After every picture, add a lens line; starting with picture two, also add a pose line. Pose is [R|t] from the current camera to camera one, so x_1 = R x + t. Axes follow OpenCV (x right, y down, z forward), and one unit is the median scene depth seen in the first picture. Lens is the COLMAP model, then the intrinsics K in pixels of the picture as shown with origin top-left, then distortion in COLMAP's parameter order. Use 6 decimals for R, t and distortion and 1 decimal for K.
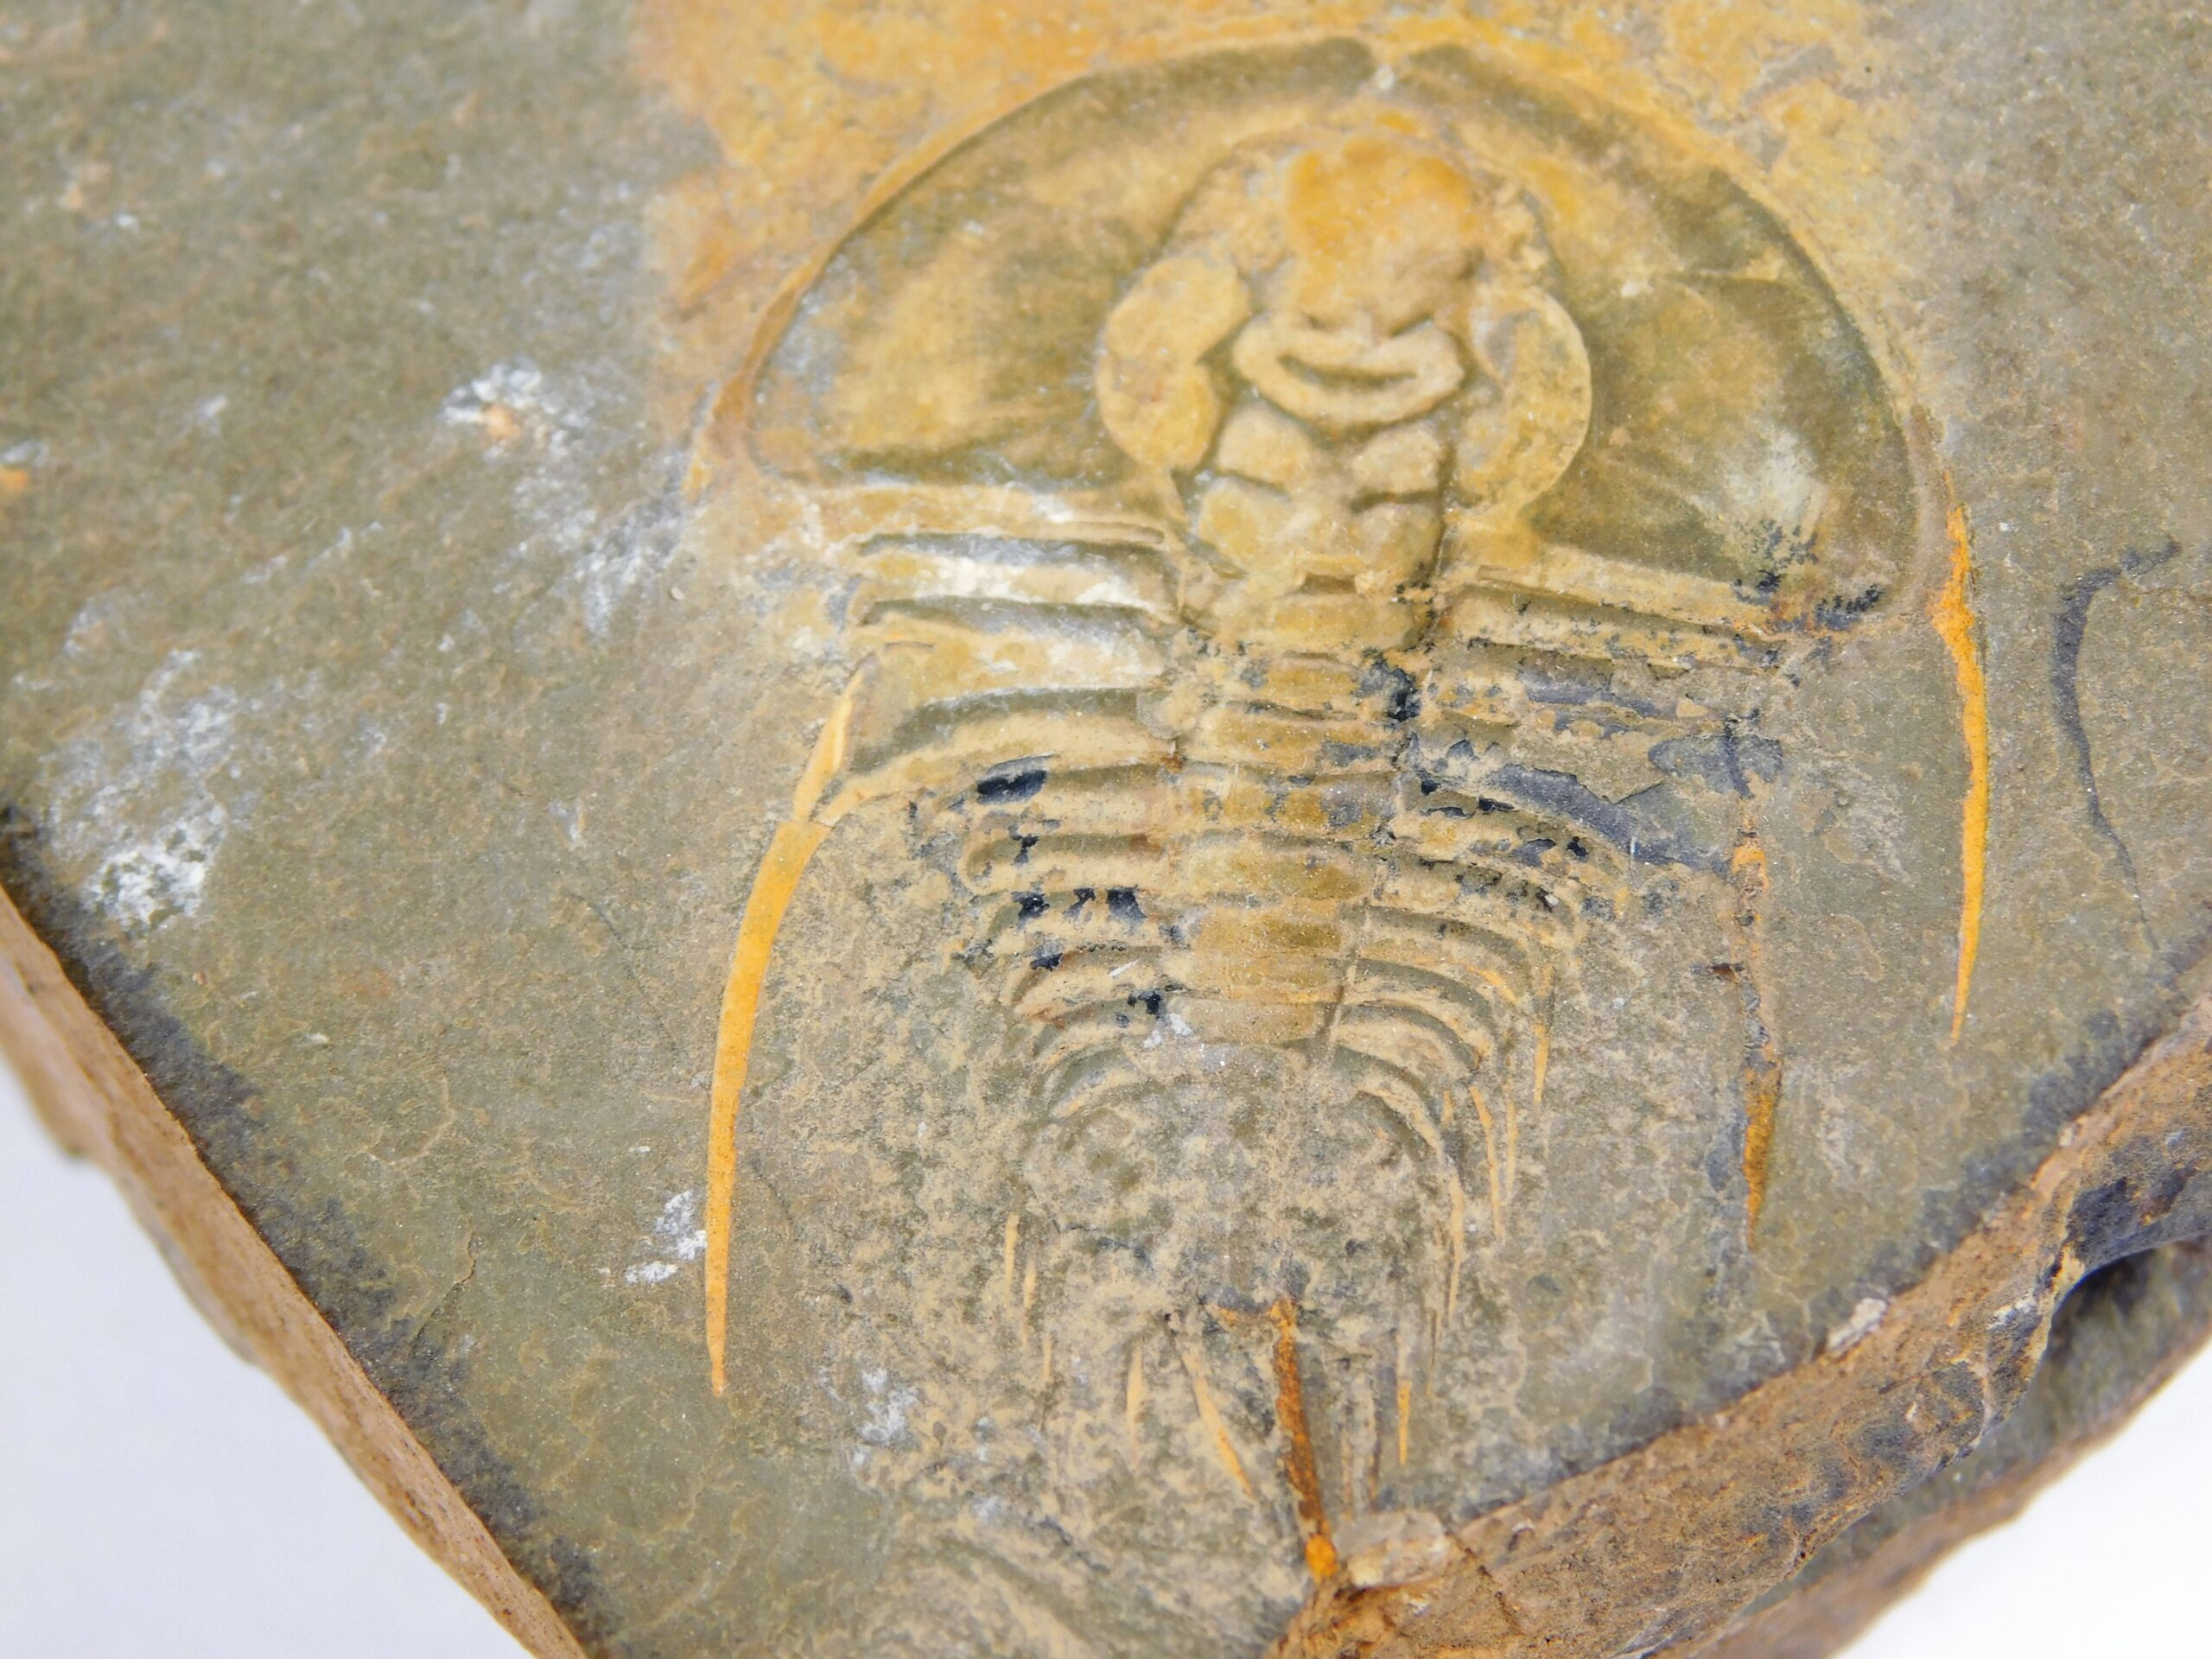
lens RADIAL K [[8926.0, 0, 1106.0], [0, 8926.0, 829.5], [0, 0, 1]] dist [0.385224, -14.269243]
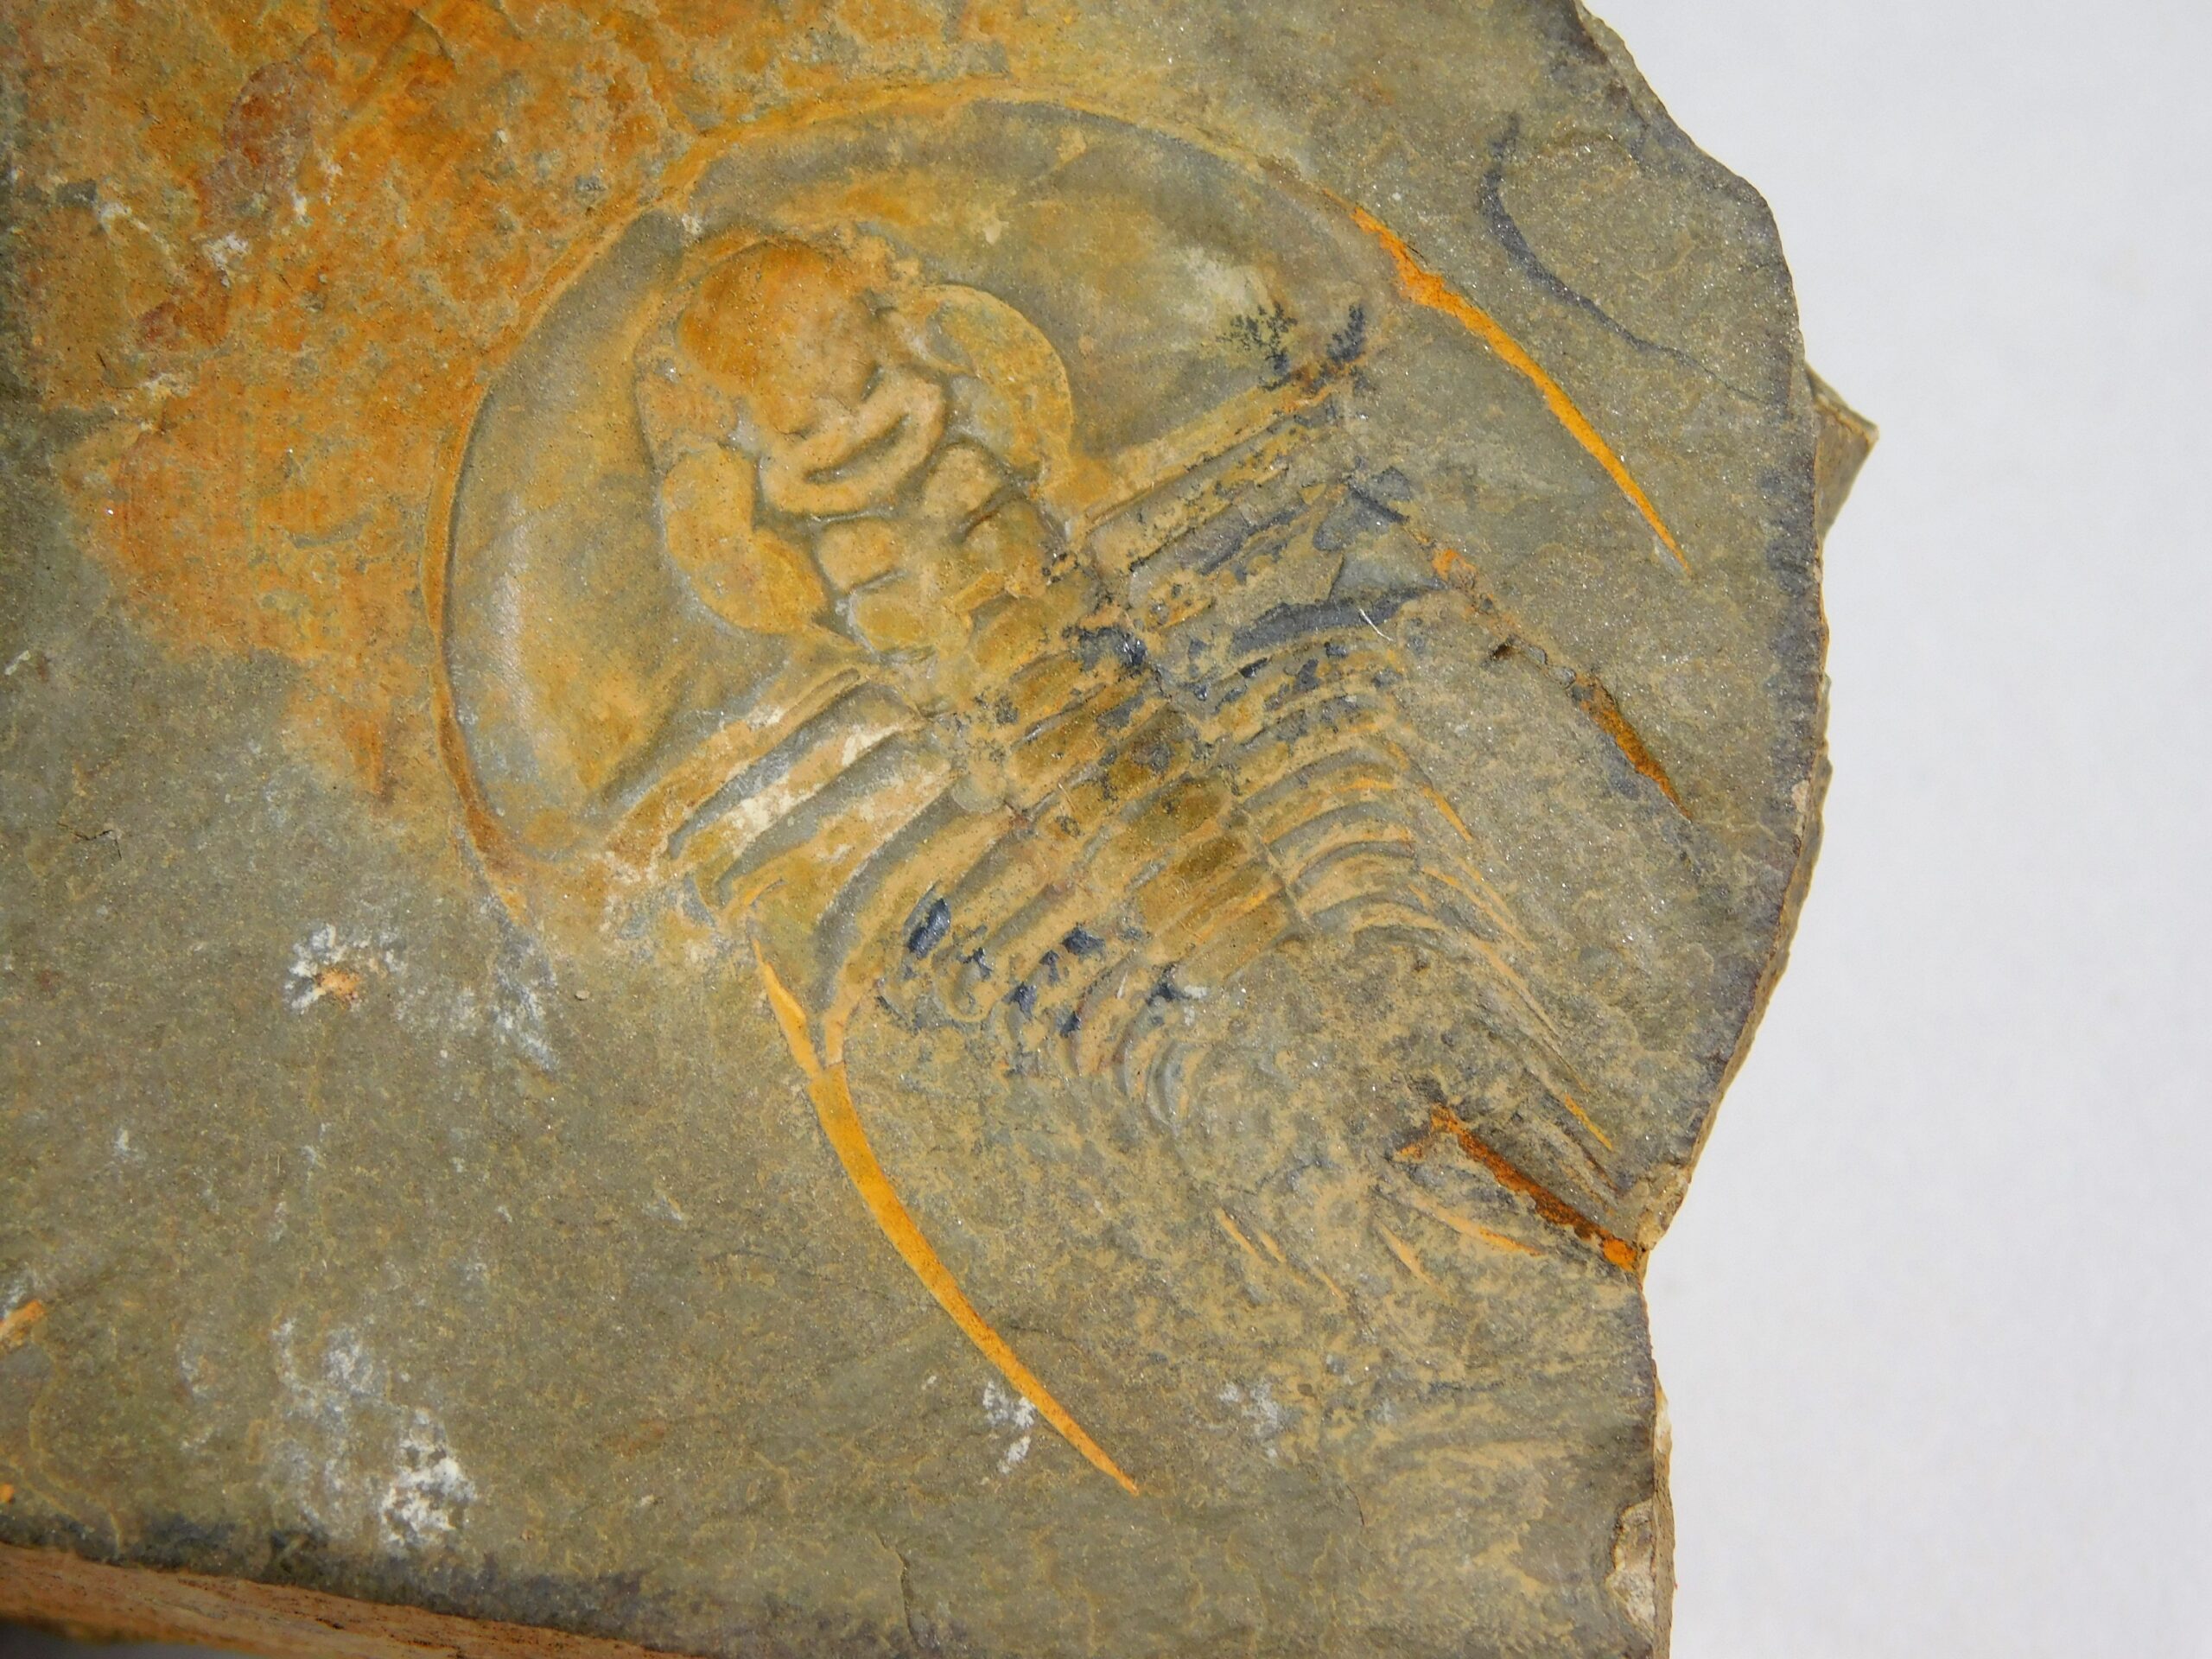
lens RADIAL K [[8926.0, 0, 1106.0], [0, 8926.0, 829.5], [0, 0, 1]] dist [0.385224, -14.269243]
pose [[0.694822, -0.674867, 0.248549, -0.273889], [0.585864, 0.731586, 0.348634, -0.404694], [-0.417117, -0.096623, 0.903702, -0.051588]]
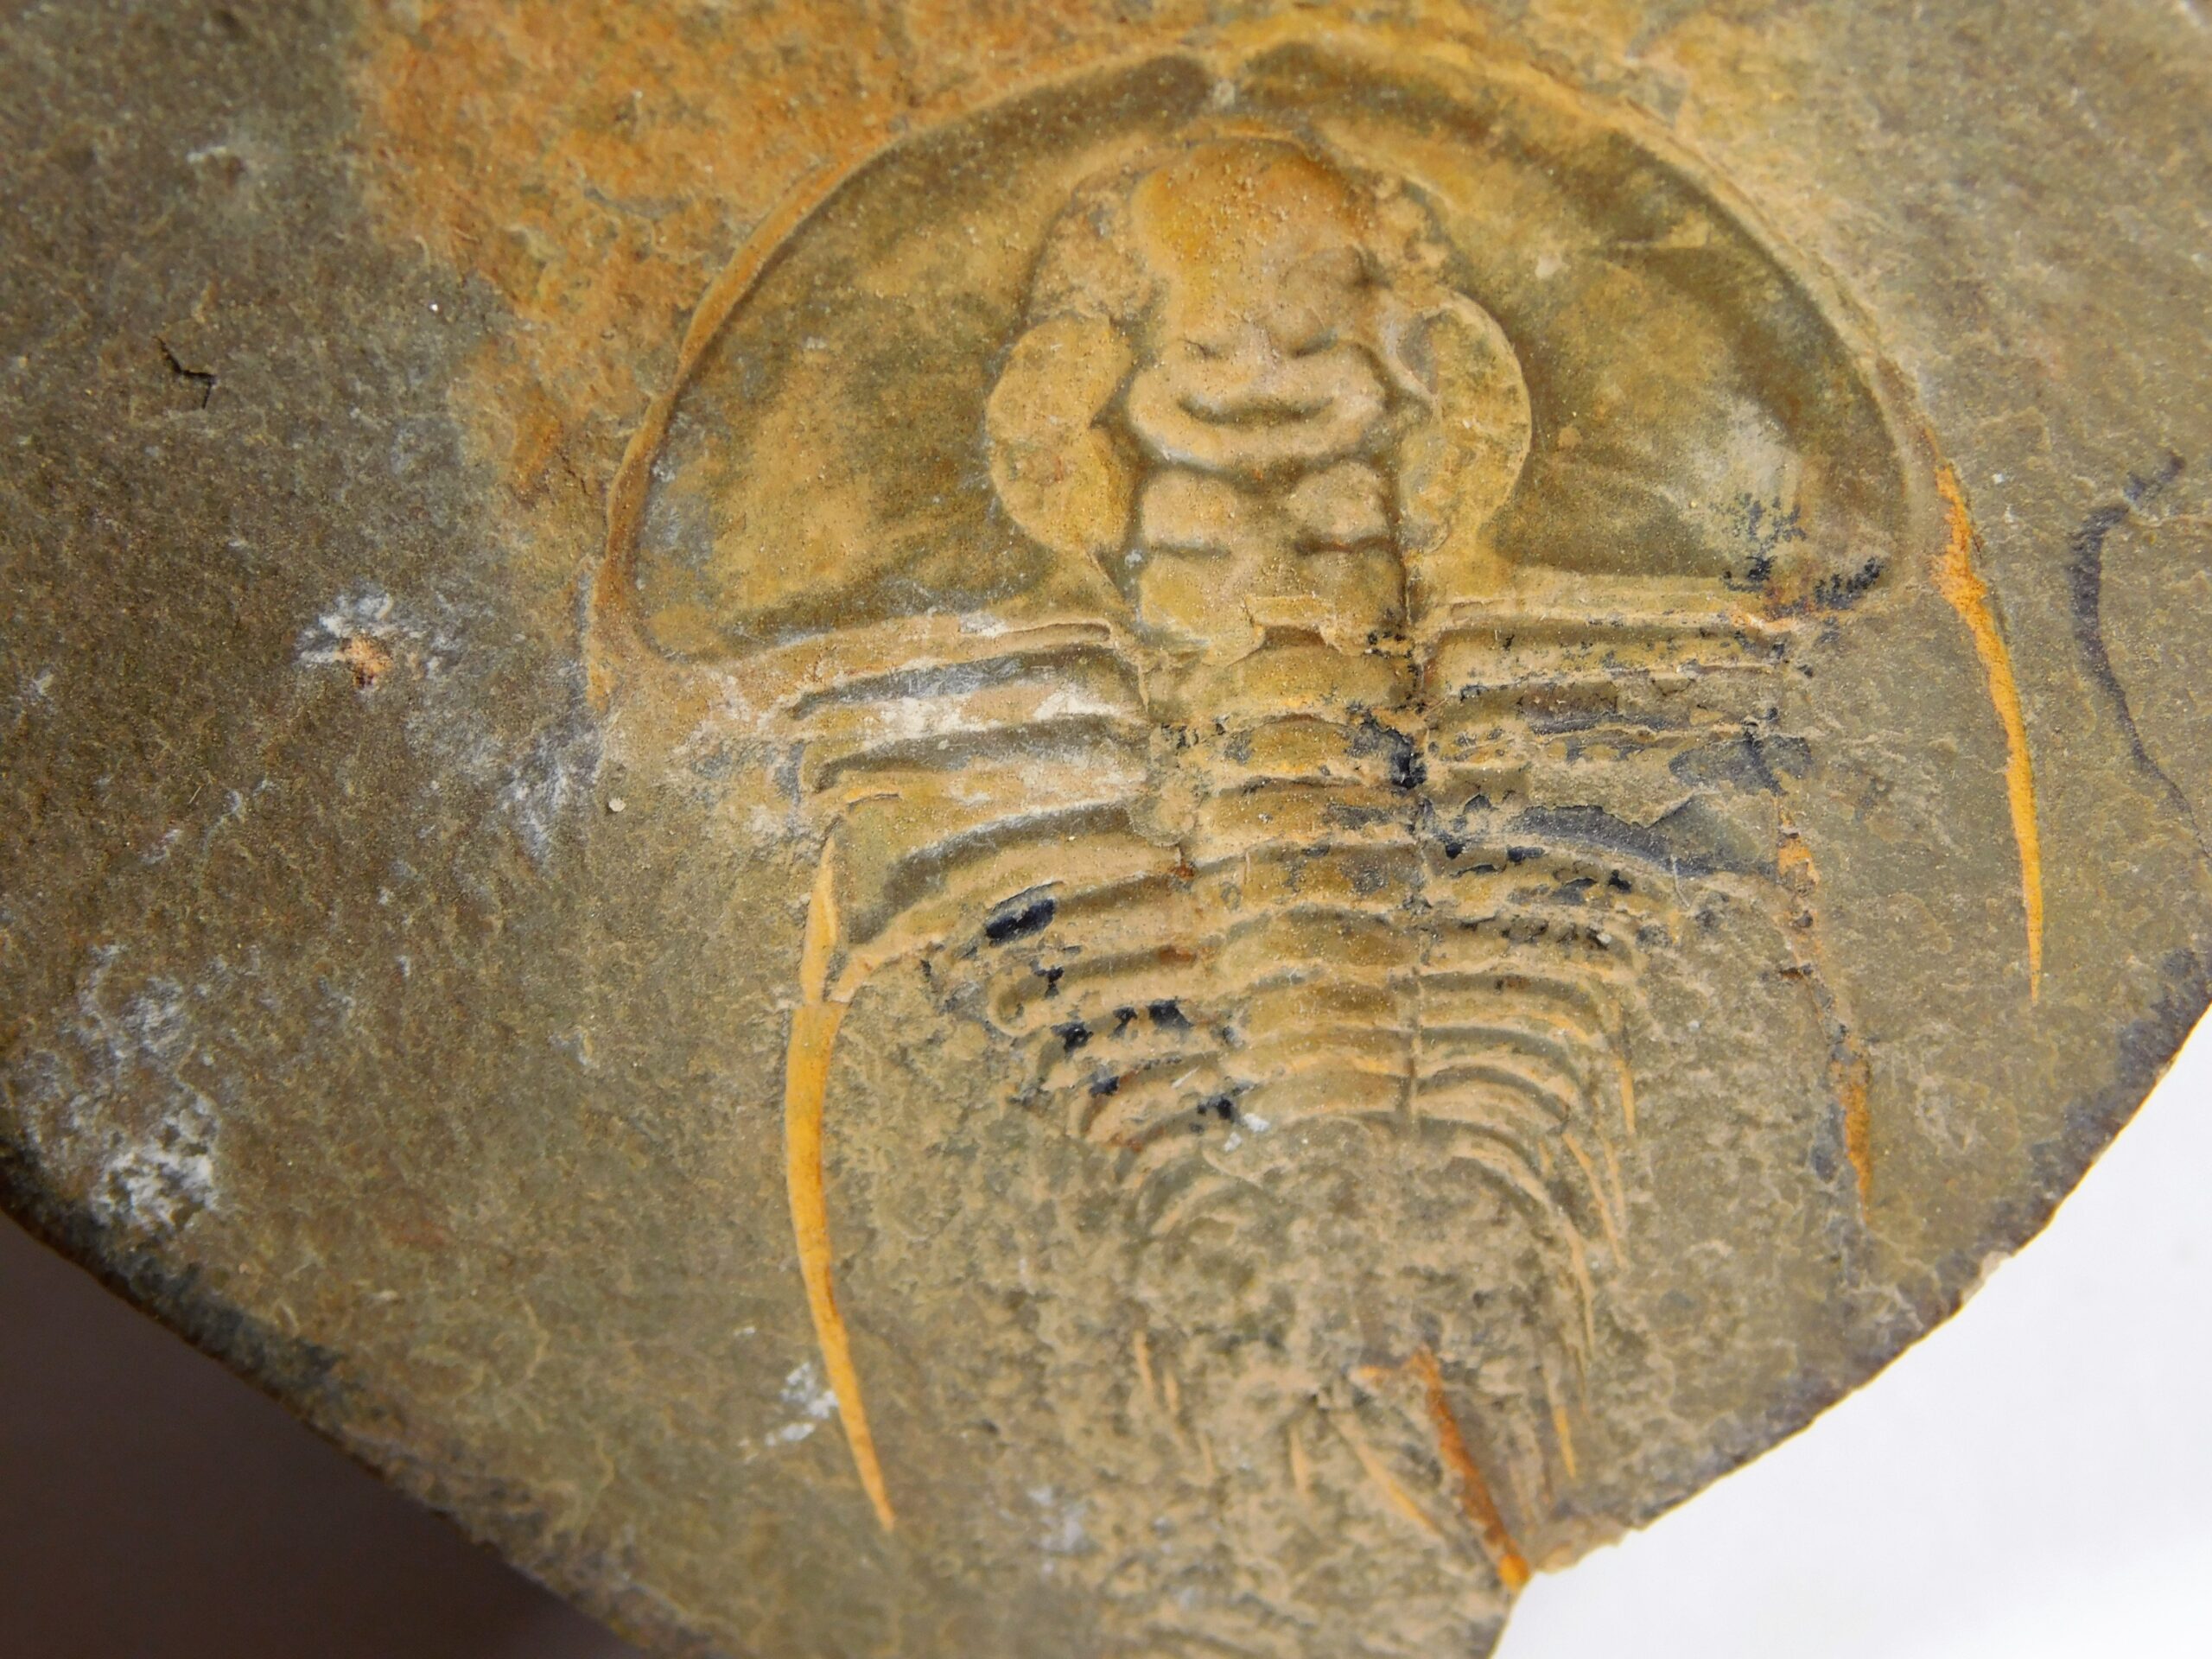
lens RADIAL K [[8926.0, 0, 1106.0], [0, 8926.0, 829.5], [0, 0, 1]] dist [0.385224, -14.269243]
pose [[0.961382, -0.273736, 0.028505, -0.026417], [0.154199, 0.621537, 0.768059, -0.746819], [-0.227962, -0.734002, 0.639745, 0.394680]]
